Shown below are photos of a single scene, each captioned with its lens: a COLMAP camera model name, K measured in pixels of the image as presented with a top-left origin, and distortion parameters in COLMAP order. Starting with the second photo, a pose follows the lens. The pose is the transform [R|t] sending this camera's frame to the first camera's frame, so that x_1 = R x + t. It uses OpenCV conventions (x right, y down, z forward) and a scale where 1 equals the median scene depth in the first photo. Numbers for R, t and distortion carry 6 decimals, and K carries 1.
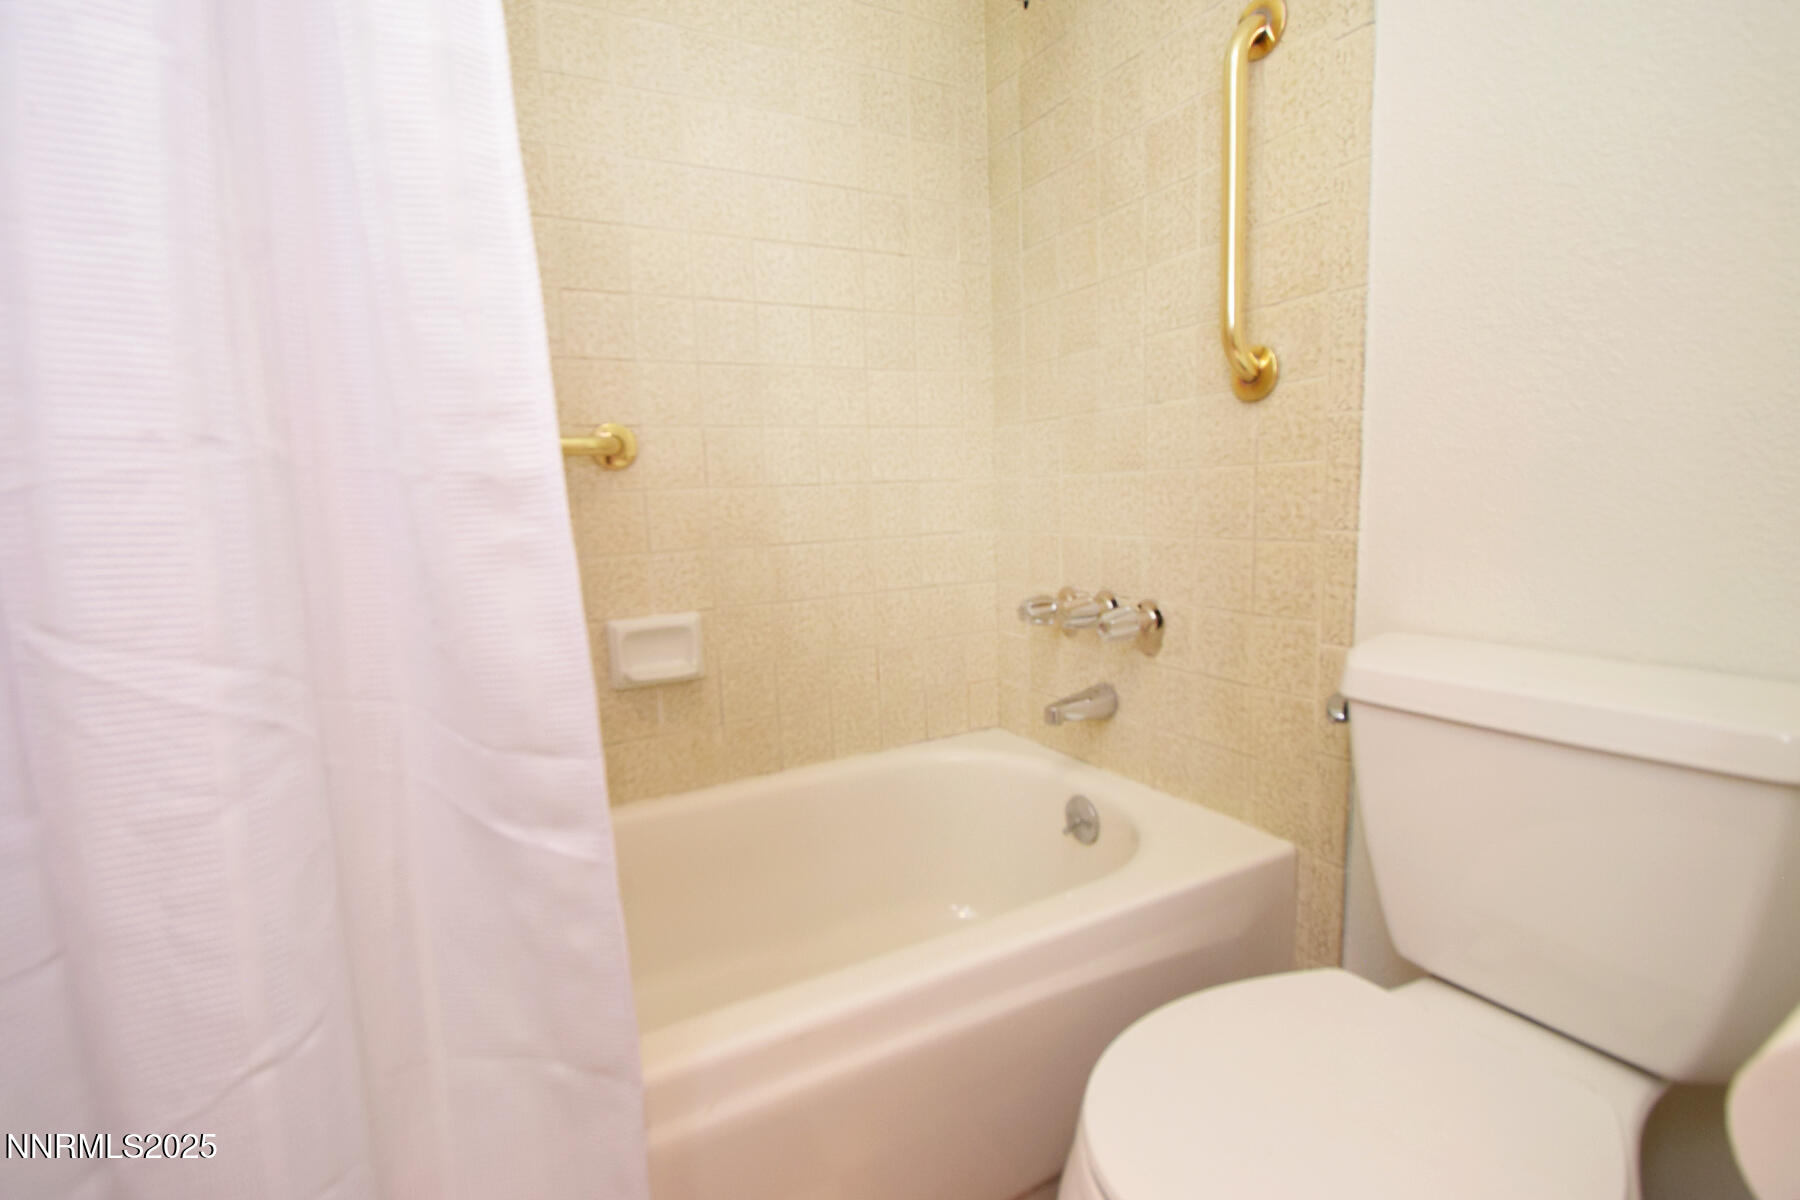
lens RADIAL K [[859.3, 0, 899.9], [0, 859.3, 656.7], [0, 0, 1]] dist [-0.016731, -0.000113]
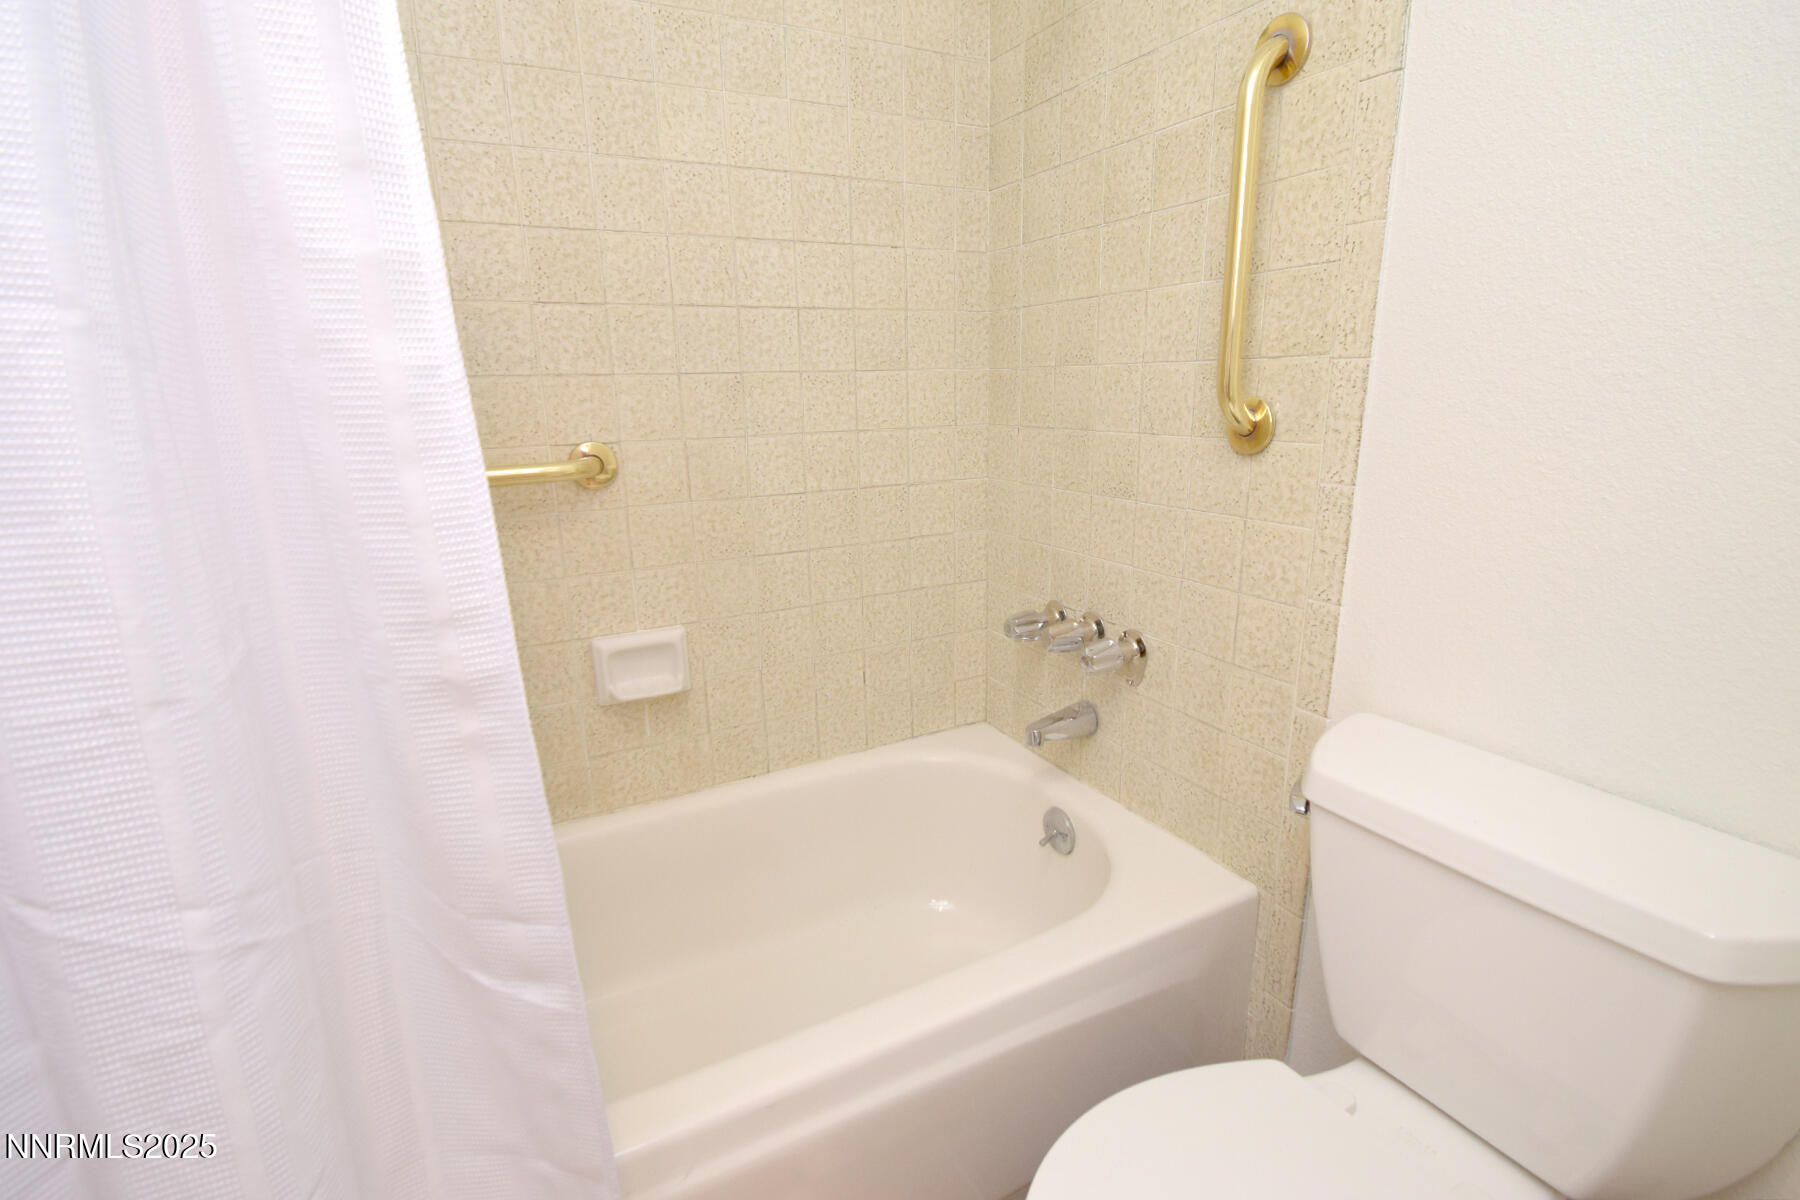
lens RADIAL K [[859.3, 0, 895.2], [0, 859.3, 683.0], [0, 0, 1]] dist [-0.016731, -0.000113]
pose [[0.999777, 0.020528, -0.004959, 0.020964], [-0.019714, 0.991392, 0.129438, -0.136728], [0.007574, -0.129311, 0.991575, 0.001911]]
